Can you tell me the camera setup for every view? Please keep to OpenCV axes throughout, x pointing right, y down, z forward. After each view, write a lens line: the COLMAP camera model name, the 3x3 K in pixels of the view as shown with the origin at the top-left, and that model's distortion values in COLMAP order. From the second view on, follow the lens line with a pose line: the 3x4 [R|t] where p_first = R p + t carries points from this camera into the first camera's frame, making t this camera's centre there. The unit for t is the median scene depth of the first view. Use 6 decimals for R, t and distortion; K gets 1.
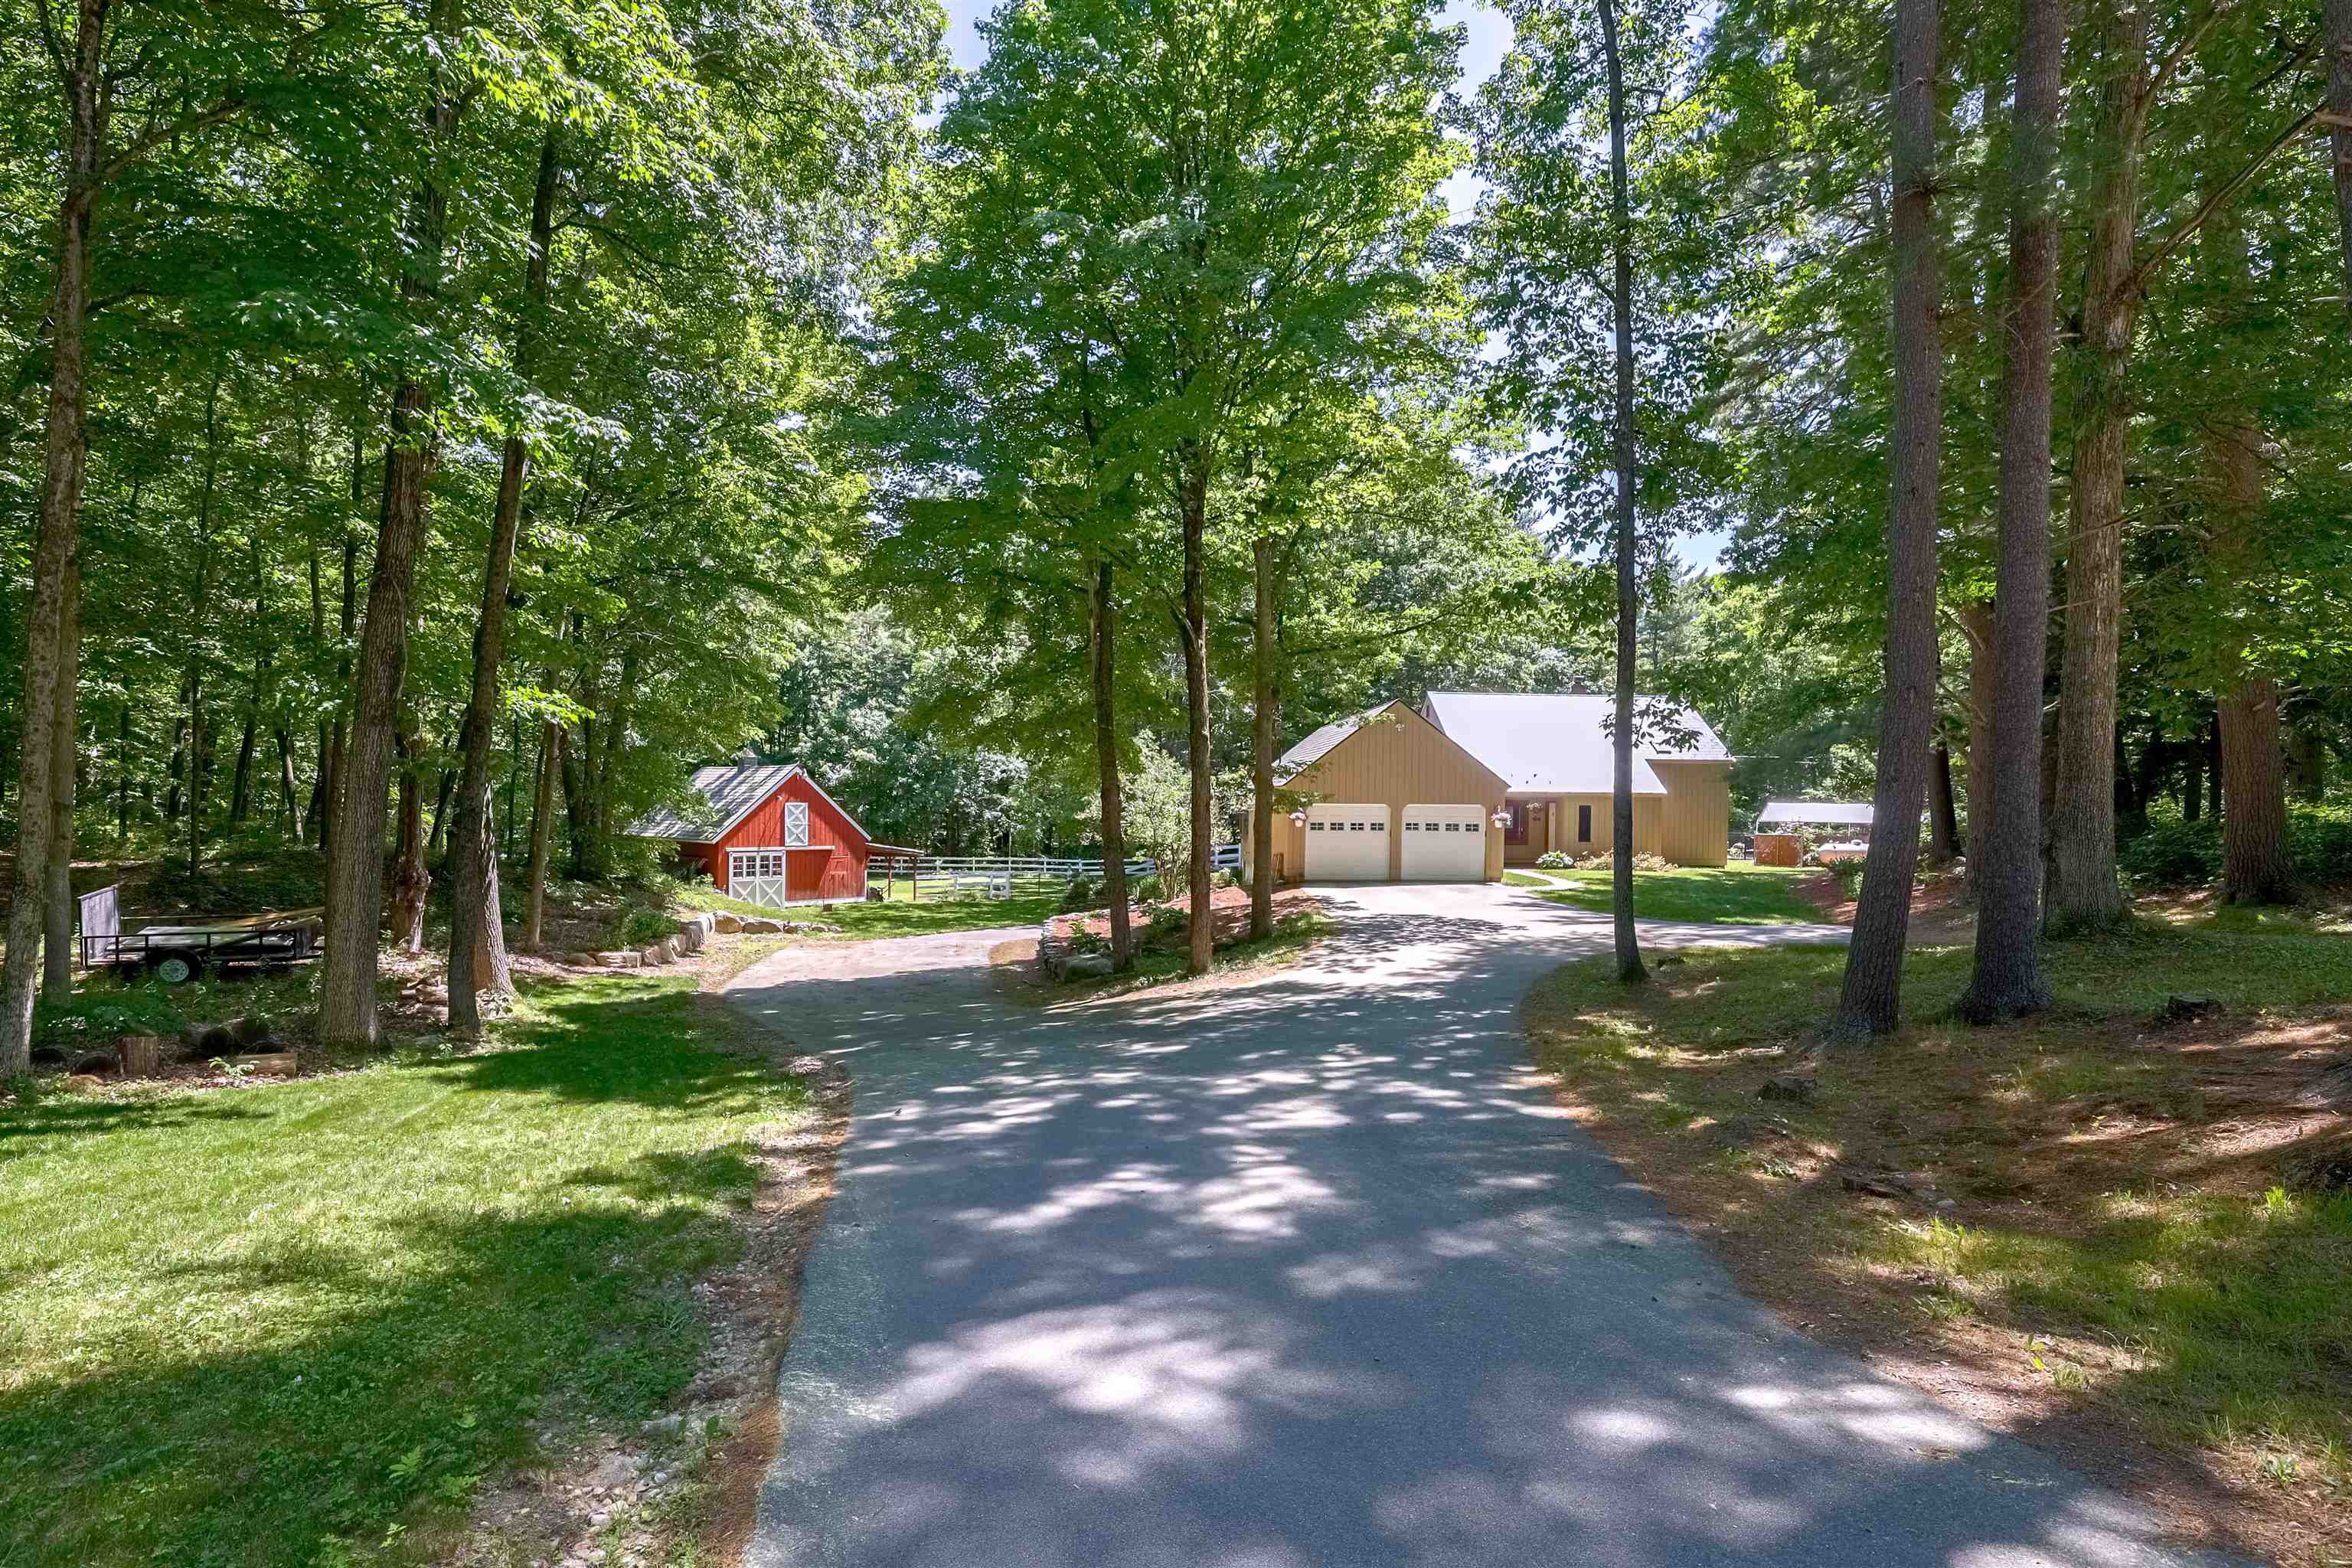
lens RADIAL K [[1014.1, 0, 1176.0], [0, 1014.1, 784.0], [0, 0, 1]] dist [-0.000056, 0.000022]
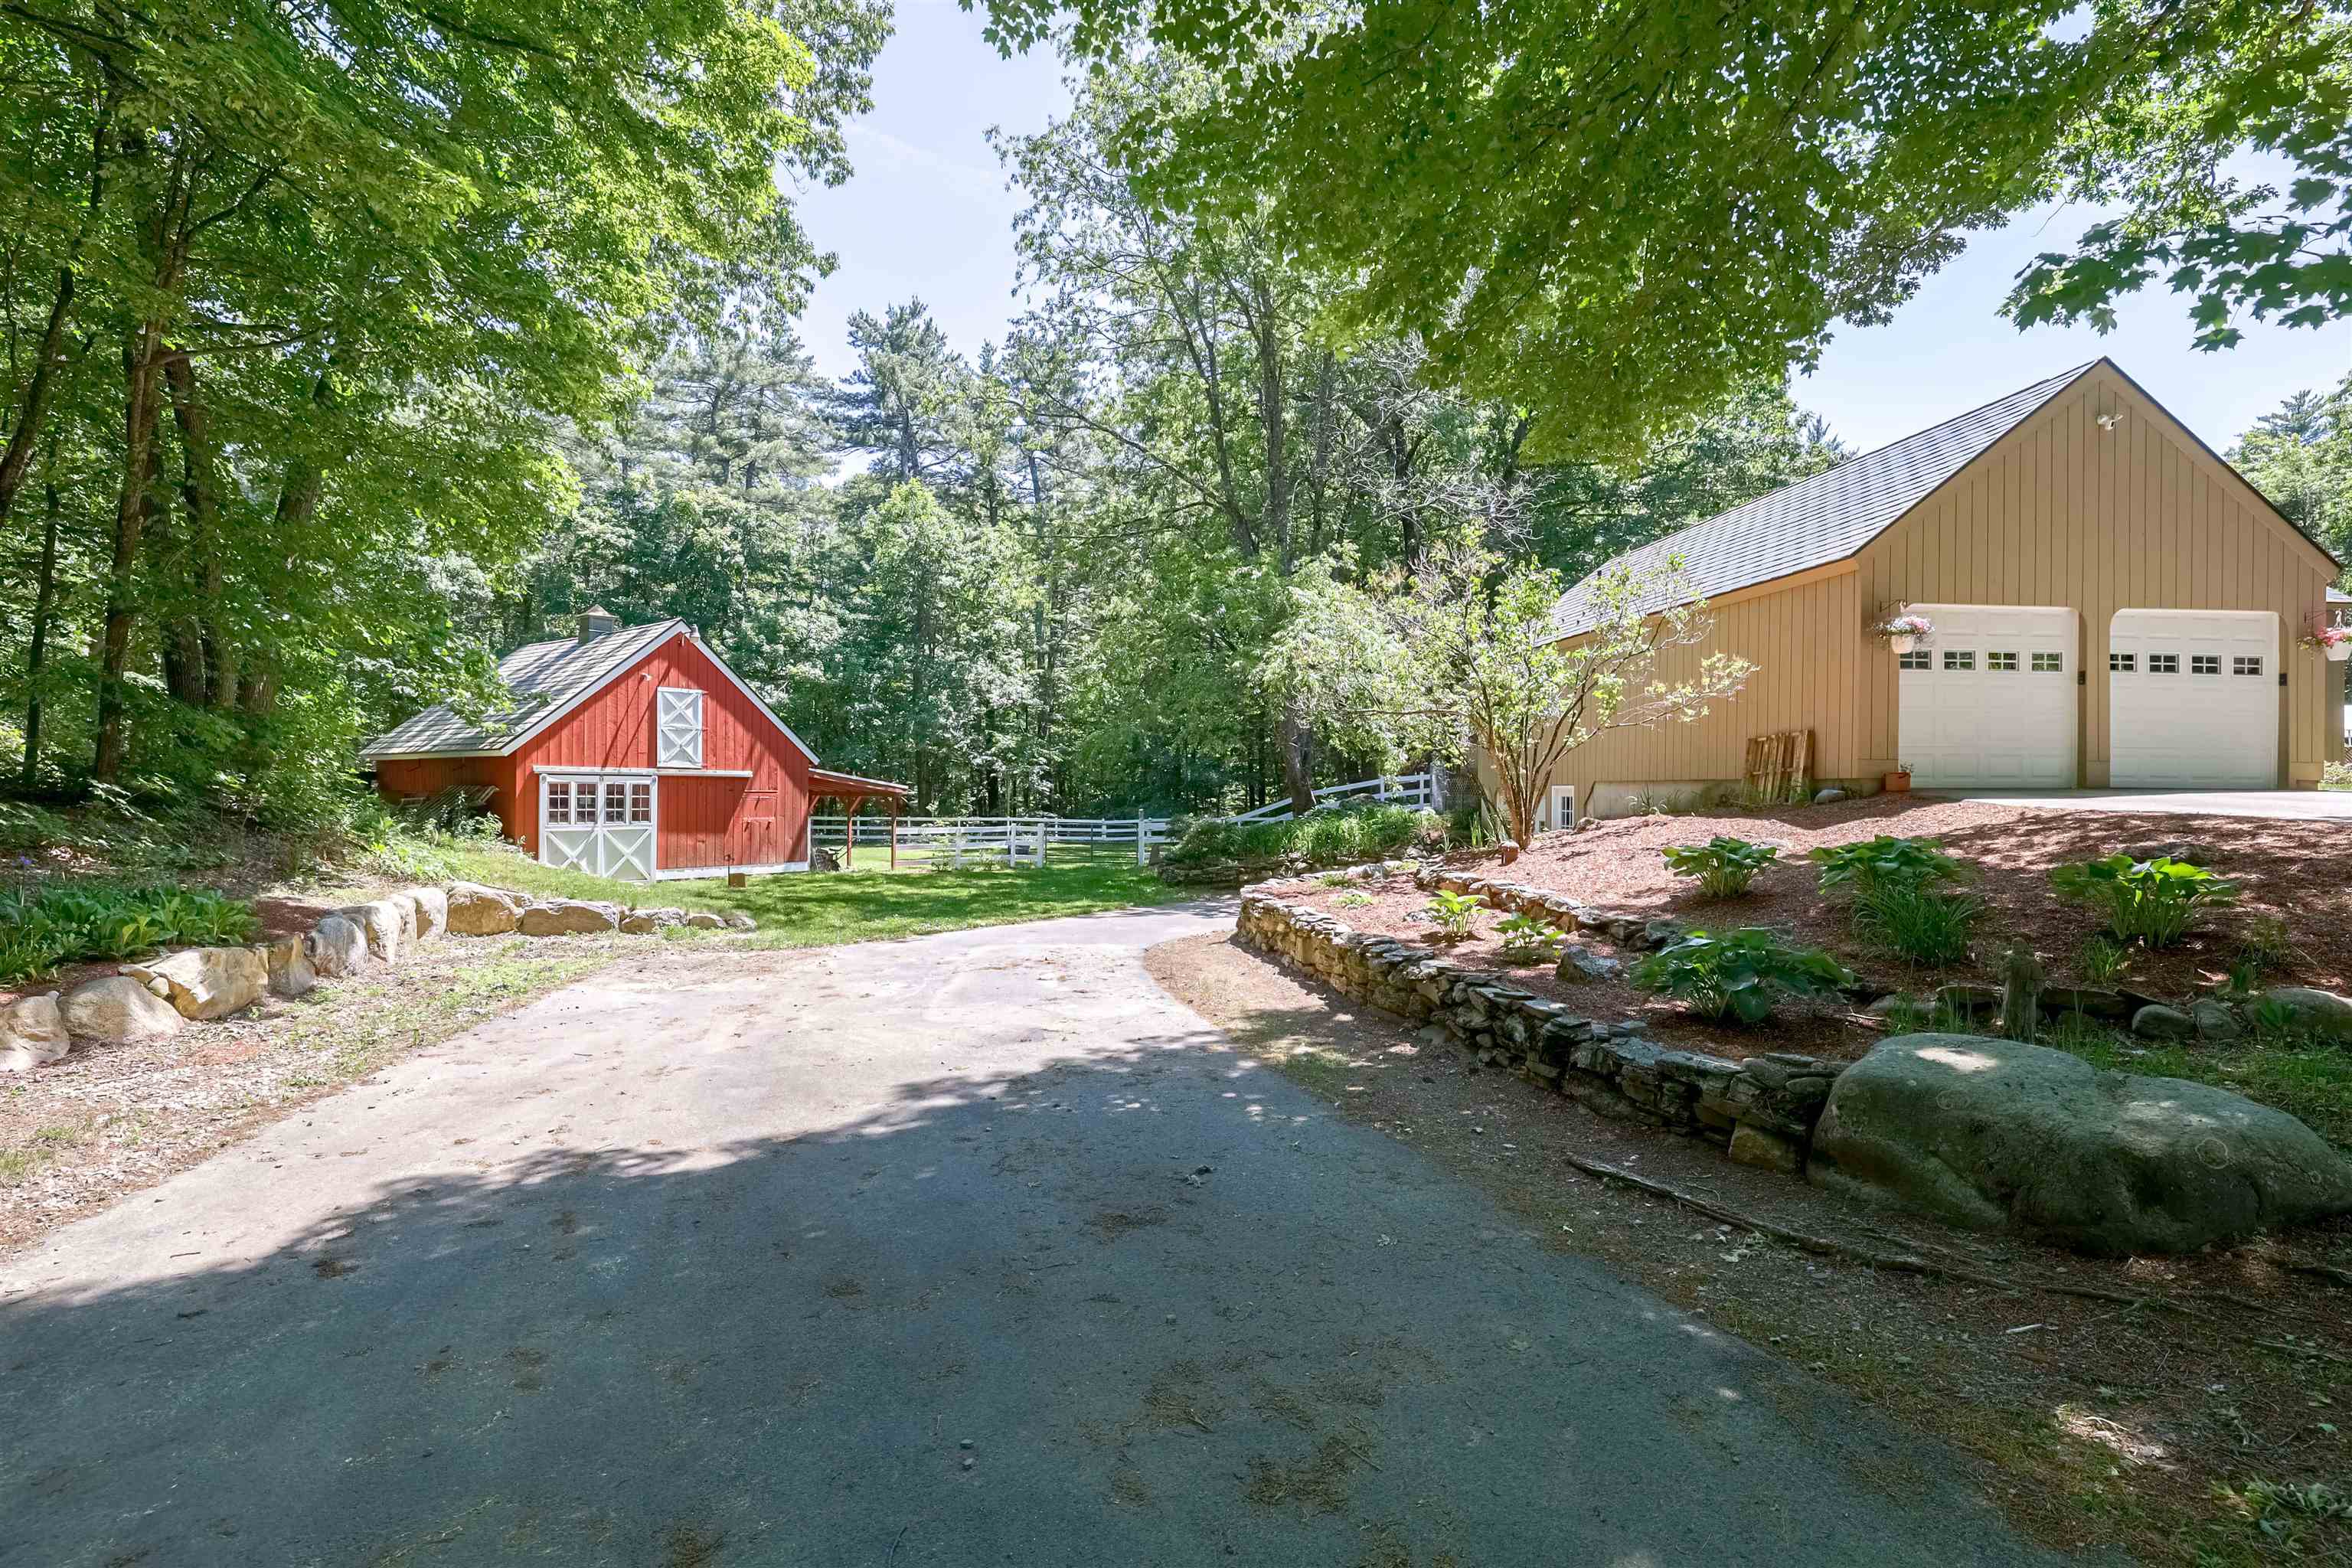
lens RADIAL K [[1014.1, 0, 1176.0], [0, 1014.1, 784.0], [0, 0, 1]] dist [-0.000056, 0.000022]
pose [[0.998858, -0.007076, 0.047253, -0.140063], [0.006162, 0.999792, 0.019466, 0.064090], [-0.047381, -0.019153, 0.998693, 0.467619]]
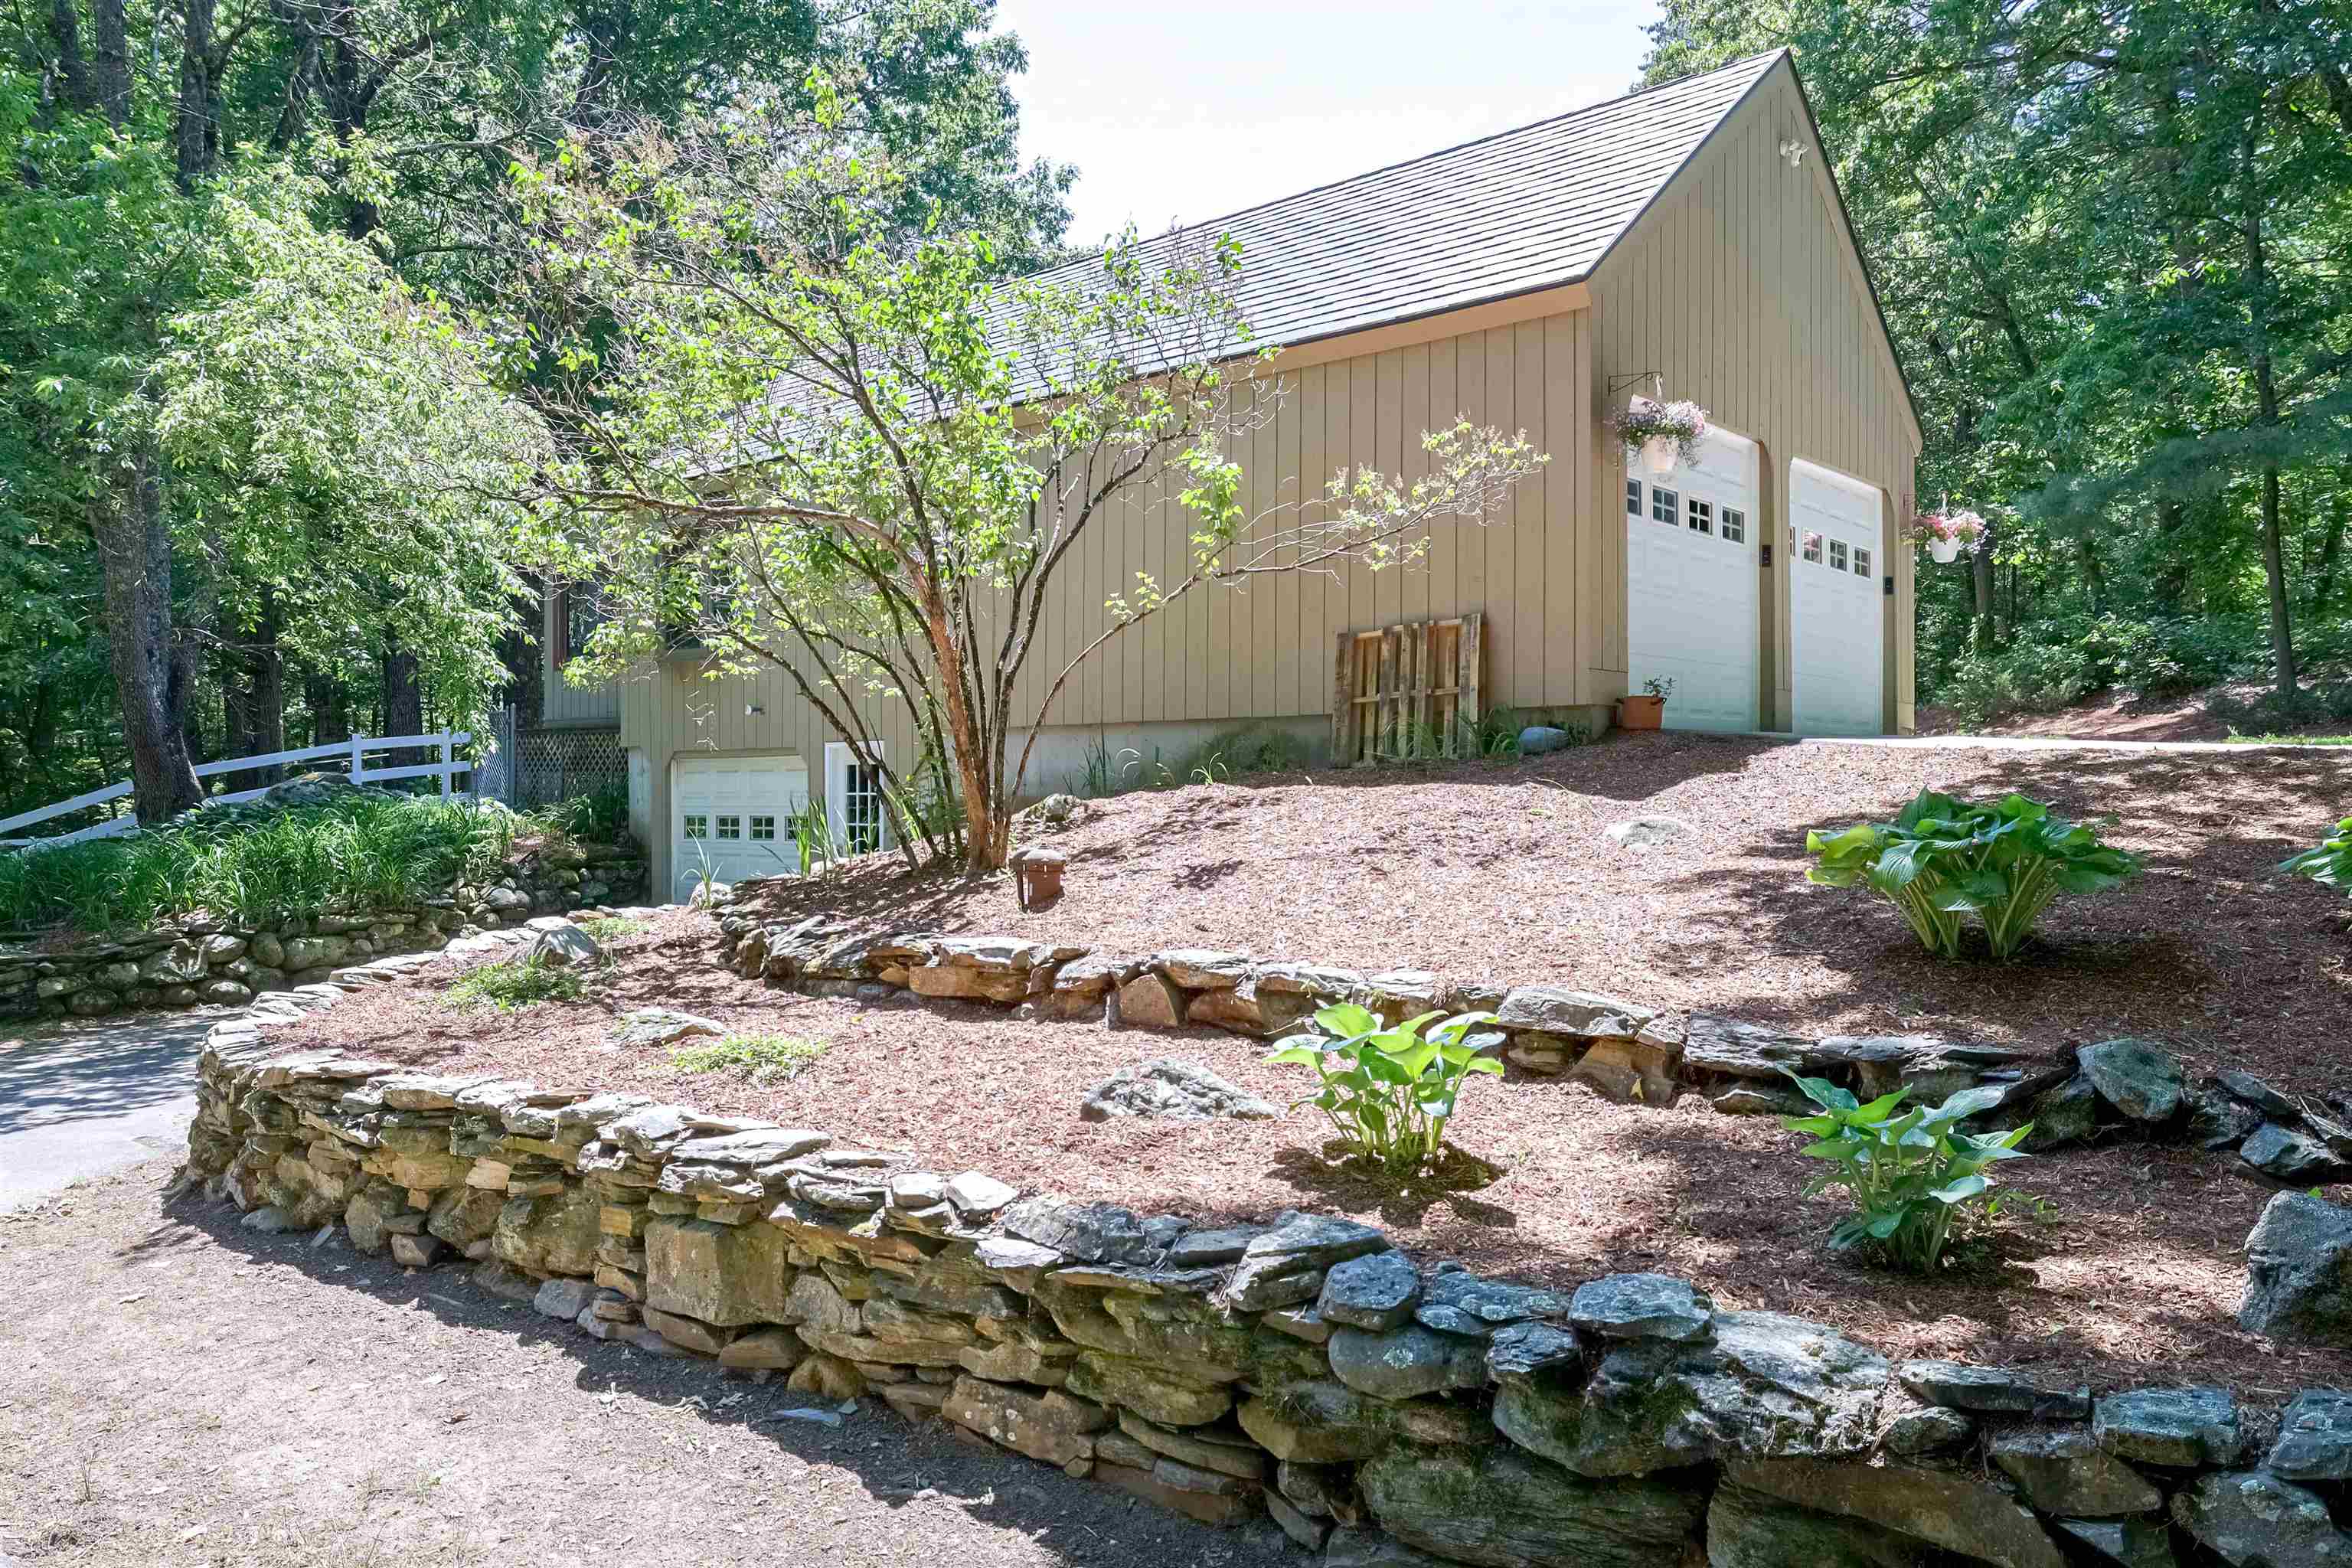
lens RADIAL K [[1644.1, 0, 1176.0], [0, 1644.1, 784.0], [0, 0, 1]] dist [0.001539, 0.001417]
pose [[0.707606, -0.013300, 0.706482, -0.151076], [-0.005351, 0.999693, 0.024180, 0.076430], [-0.706587, -0.020891, 0.707318, 0.628462]]
